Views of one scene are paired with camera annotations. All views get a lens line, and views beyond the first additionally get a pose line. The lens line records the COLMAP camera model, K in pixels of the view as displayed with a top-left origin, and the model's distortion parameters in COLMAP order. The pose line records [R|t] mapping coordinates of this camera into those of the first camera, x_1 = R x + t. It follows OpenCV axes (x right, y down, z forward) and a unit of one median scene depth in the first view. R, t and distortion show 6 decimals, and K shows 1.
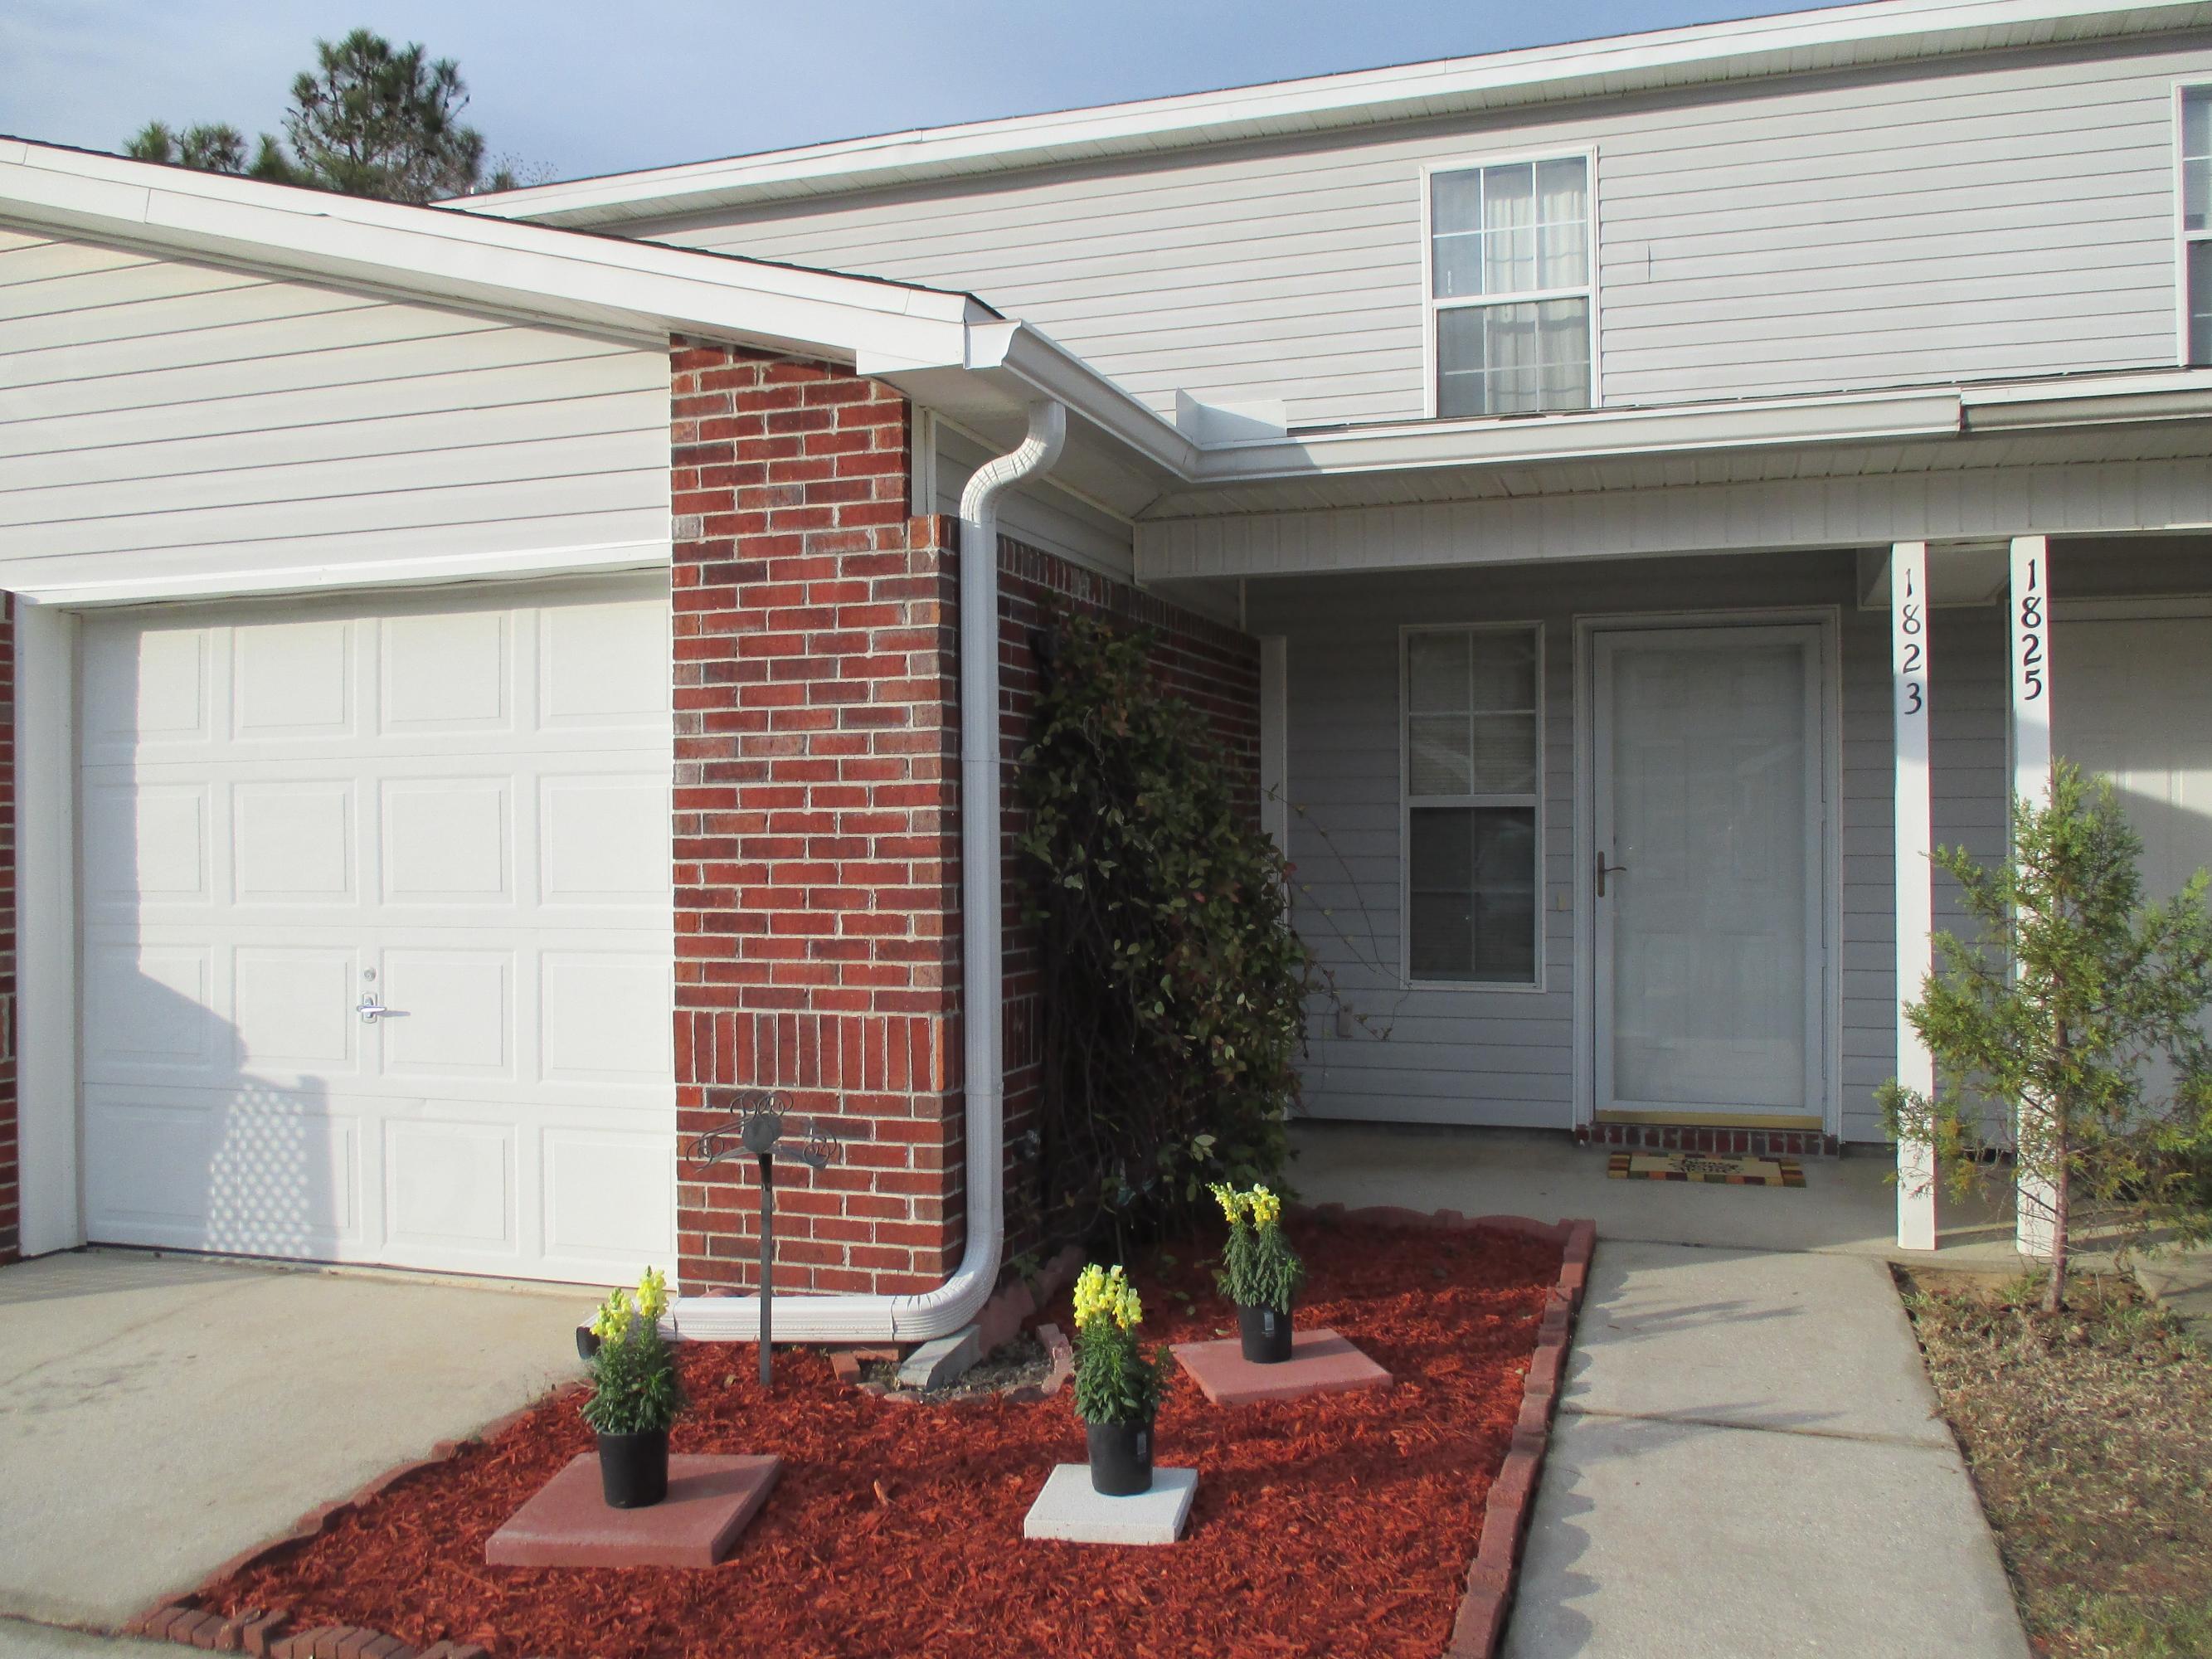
lens RADIAL K [[1842.7, 0, 1106.0], [0, 1842.7, 829.5], [0, 0, 1]] dist [-0.035195, -0.006356]
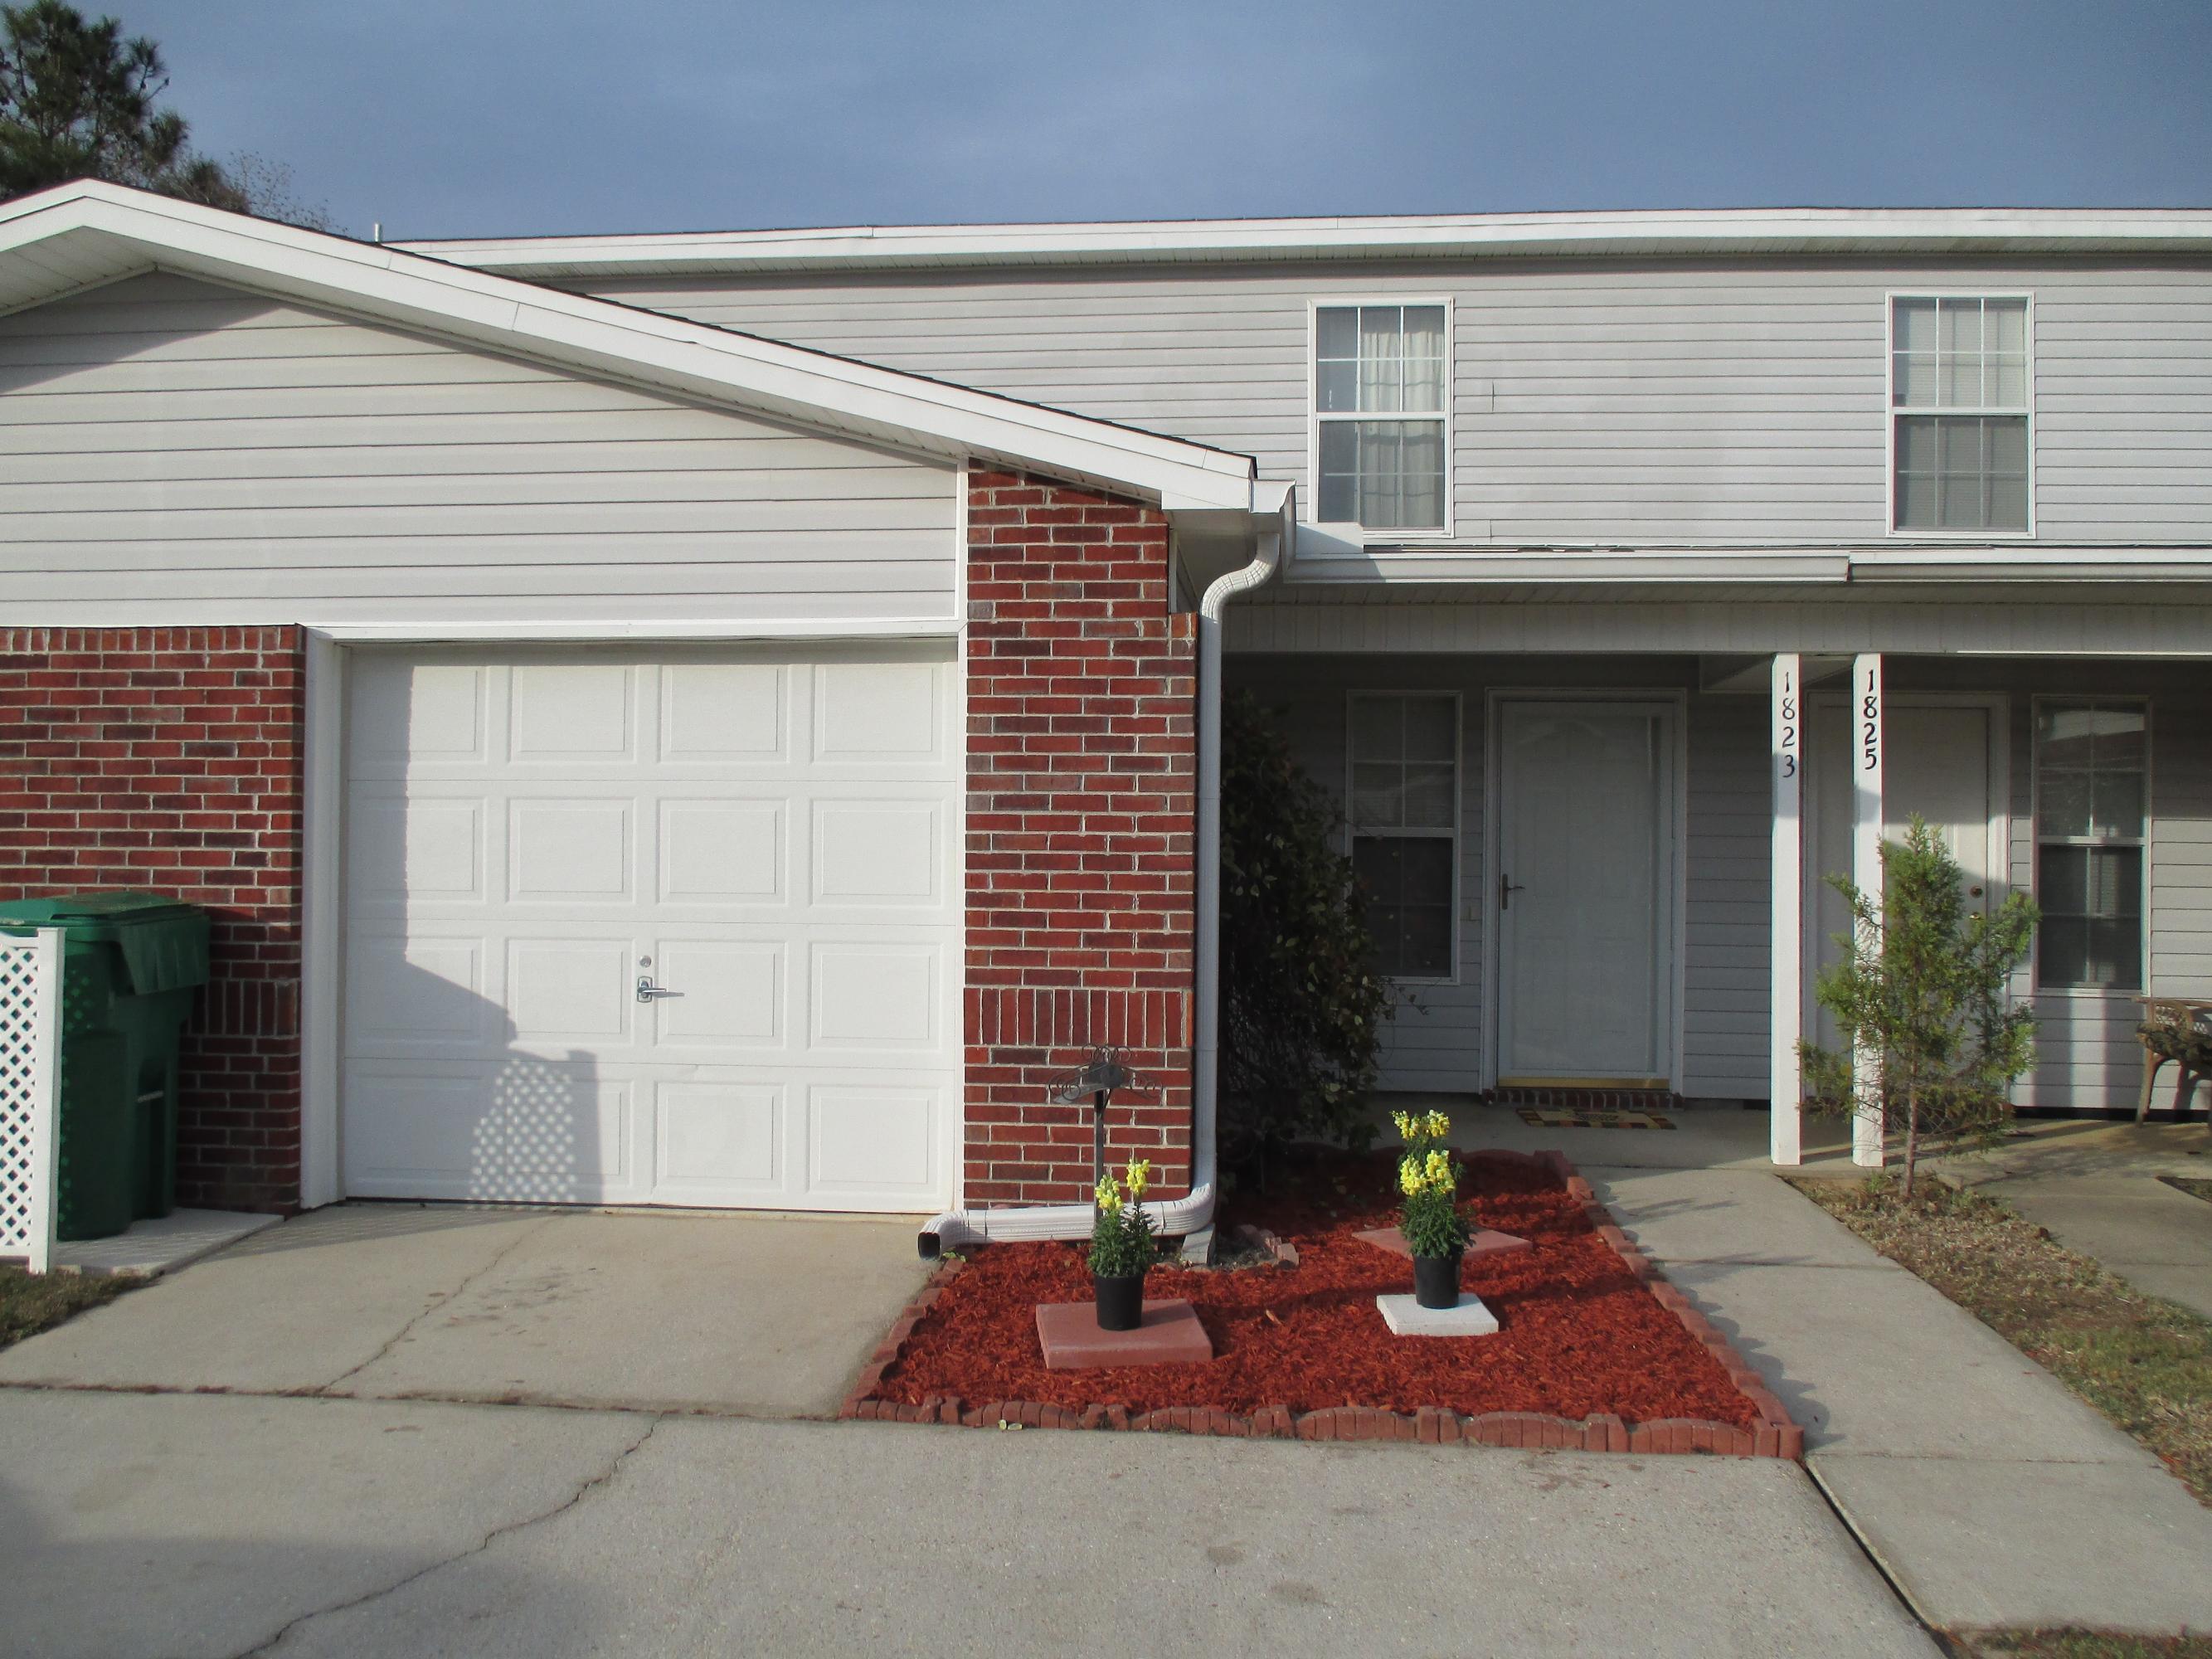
lens RADIAL K [[1842.7, 0, 1106.0], [0, 1842.7, 829.5], [0, 0, 1]] dist [-0.035195, -0.006356]
pose [[0.974210, 0.019572, 0.224794, -0.429653], [-0.017094, 0.999770, -0.012965, 0.003491], [-0.224996, 0.008788, 0.974320, -0.268974]]
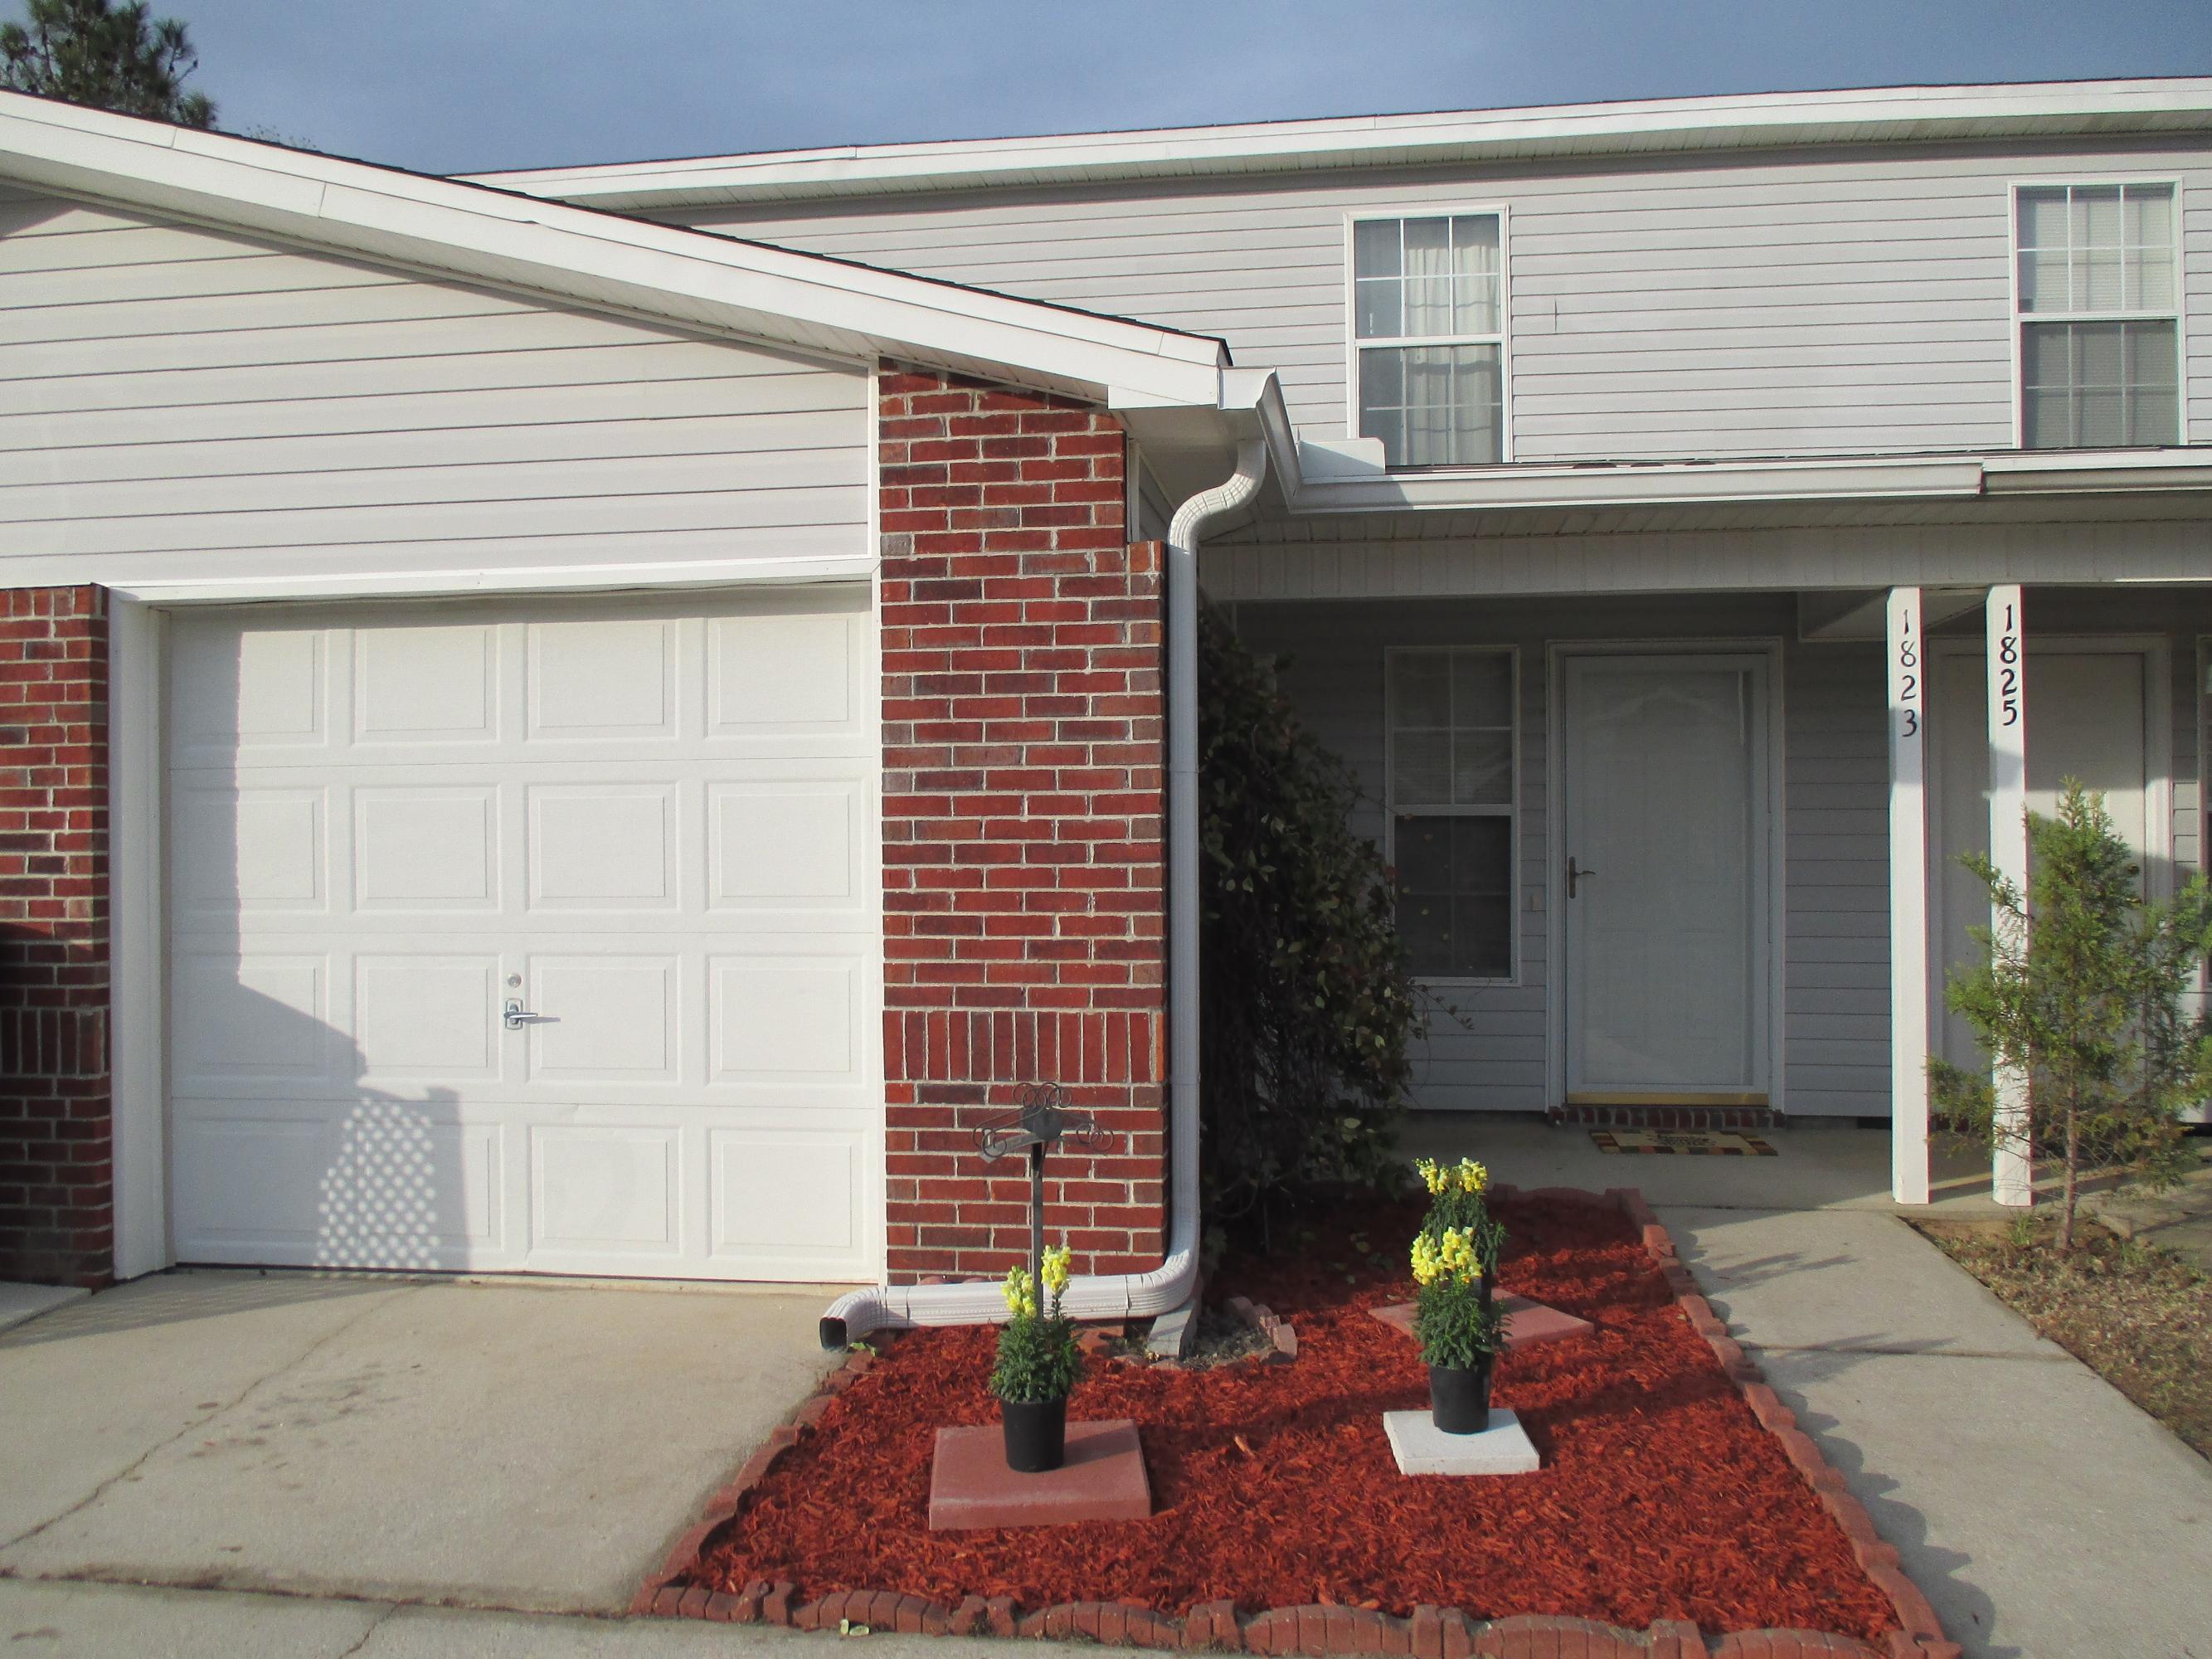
lens RADIAL K [[1842.7, 0, 1106.0], [0, 1842.7, 829.5], [0, 0, 1]] dist [-0.035195, -0.006356]
pose [[0.984261, 0.002167, 0.176707, -0.295805], [-0.001486, 0.999991, -0.003989, 0.000427], [-0.176714, 0.003664, 0.984255, -0.043814]]
